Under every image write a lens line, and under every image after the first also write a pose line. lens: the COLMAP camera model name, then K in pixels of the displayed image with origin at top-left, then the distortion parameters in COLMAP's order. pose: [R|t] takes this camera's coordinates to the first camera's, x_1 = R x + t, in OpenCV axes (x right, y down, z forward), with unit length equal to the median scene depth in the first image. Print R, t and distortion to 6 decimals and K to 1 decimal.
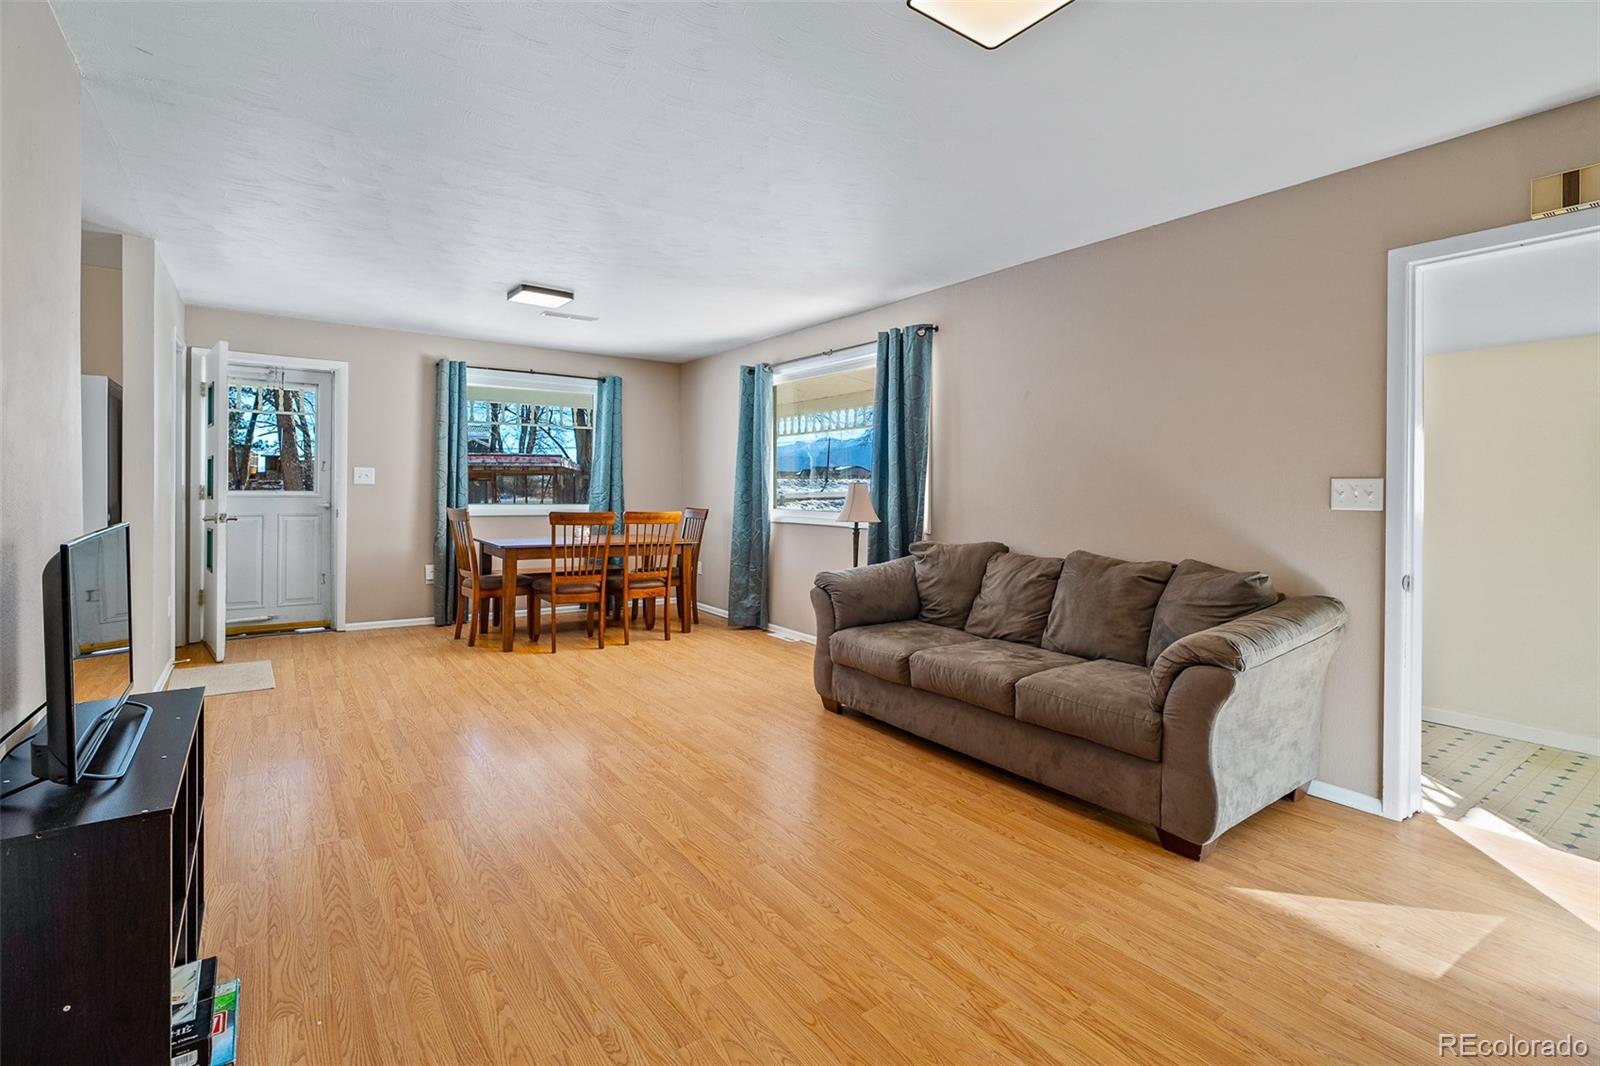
lens RADIAL K [[728.1, 0, 805.2], [0, 728.1, 494.4], [0, 0, 1]] dist [-0.006027, -0.000169]
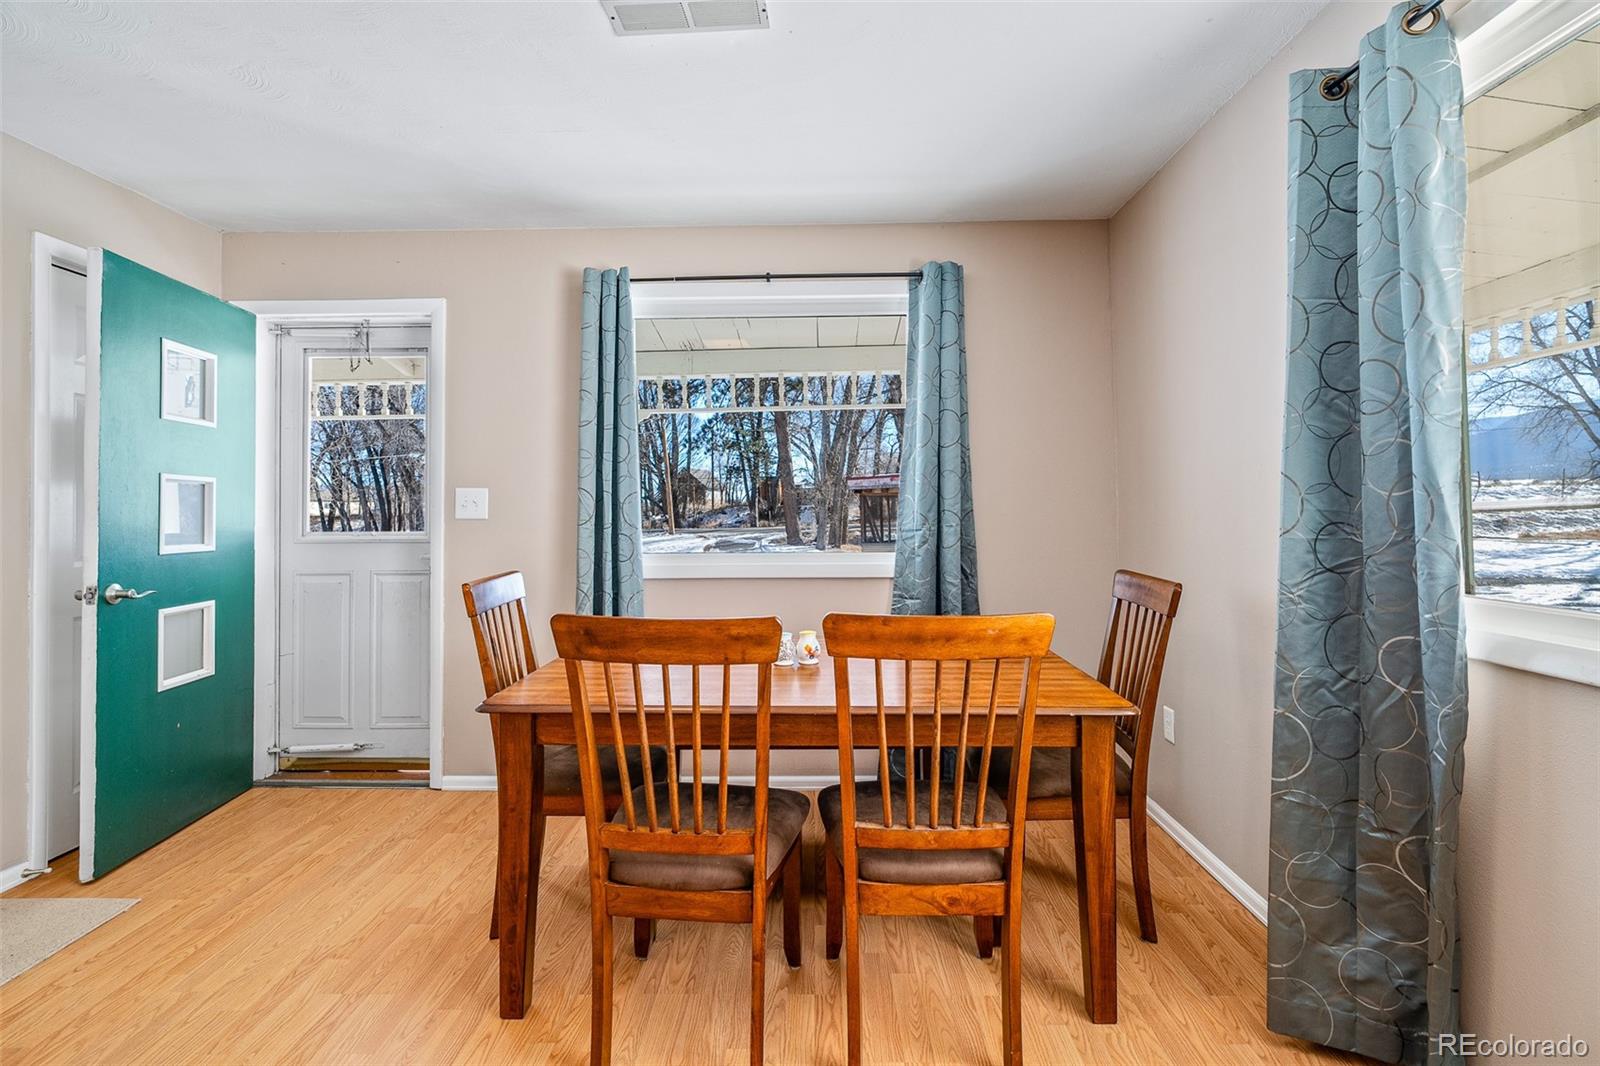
lens RADIAL K [[743.7, 0, 802.9], [0, 743.7, 495.6], [0, 0, 1]] dist [-0.001548, 0.000776]
pose [[0.796683, -0.028411, -0.603729, -0.075027], [0.014485, 0.999505, -0.027922, -0.012212], [0.604224, 0.013500, 0.796700, 0.704809]]
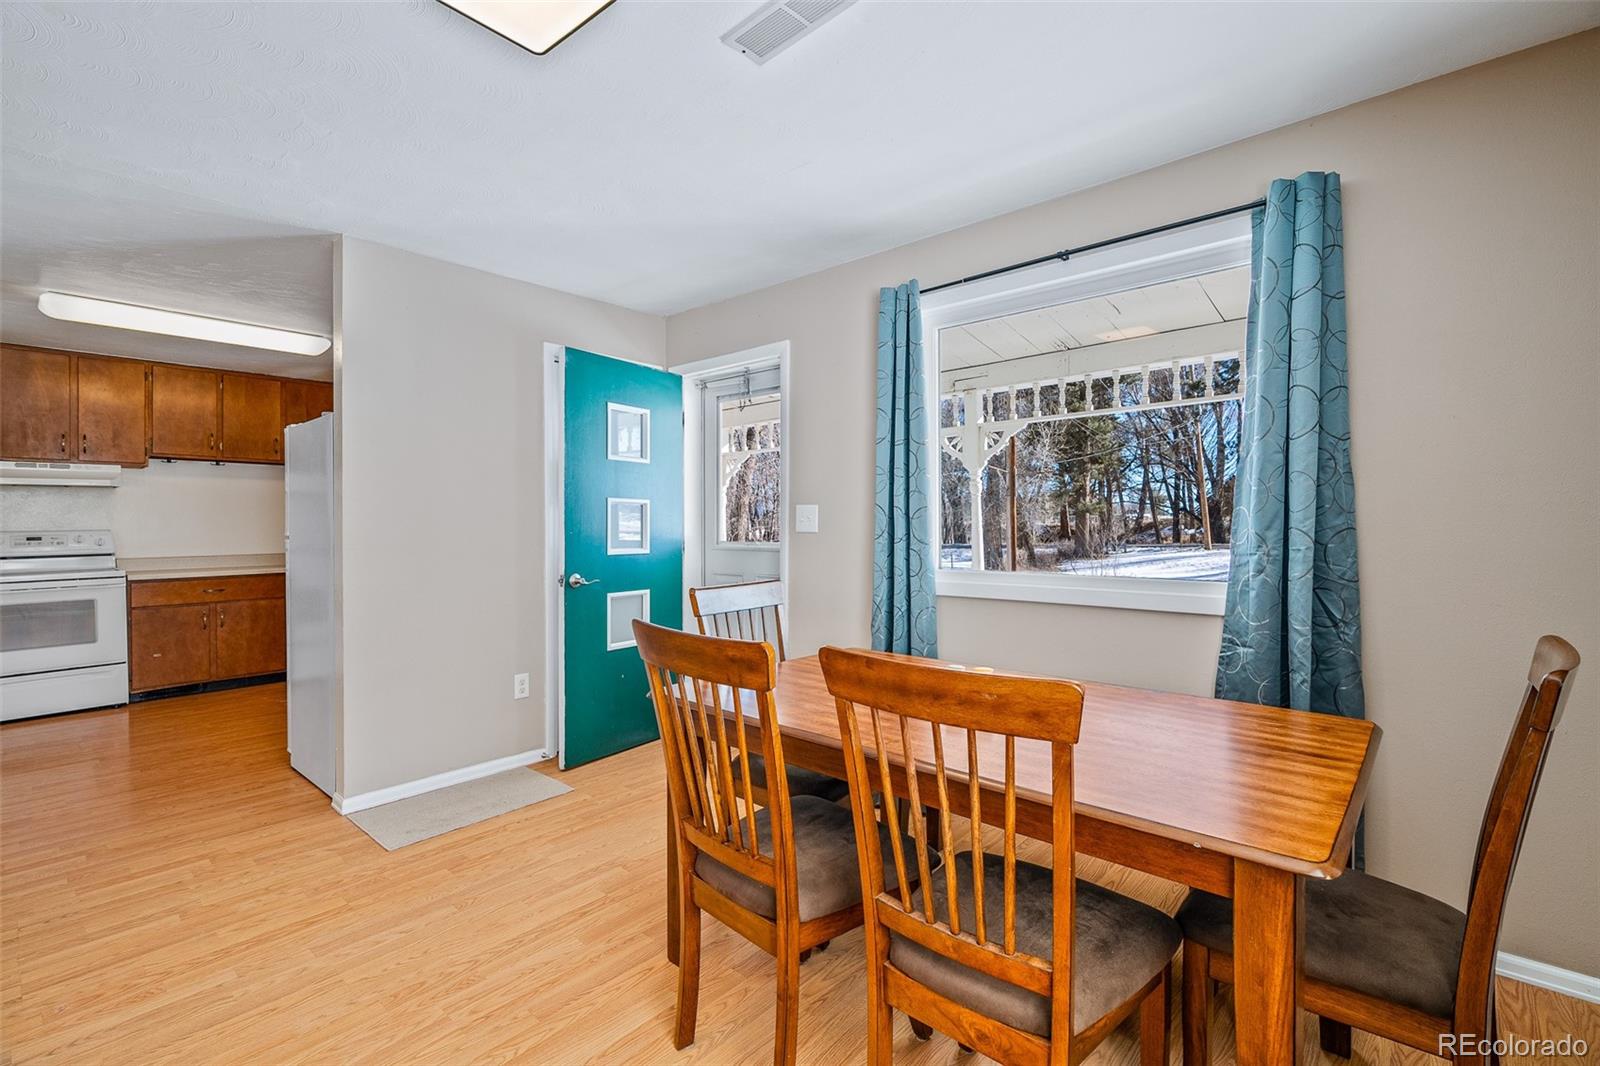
lens RADIAL K [[724.5, 0, 806.5], [0, 724.5, 528.0], [0, 0, 1]] dist [0.002298, 0.000627]
pose [[0.213233, -0.007744, -0.976971, -0.008473], [0.002717, 0.999969, -0.007333, -0.012946], [0.976997, -0.001090, 0.213248, 0.865388]]
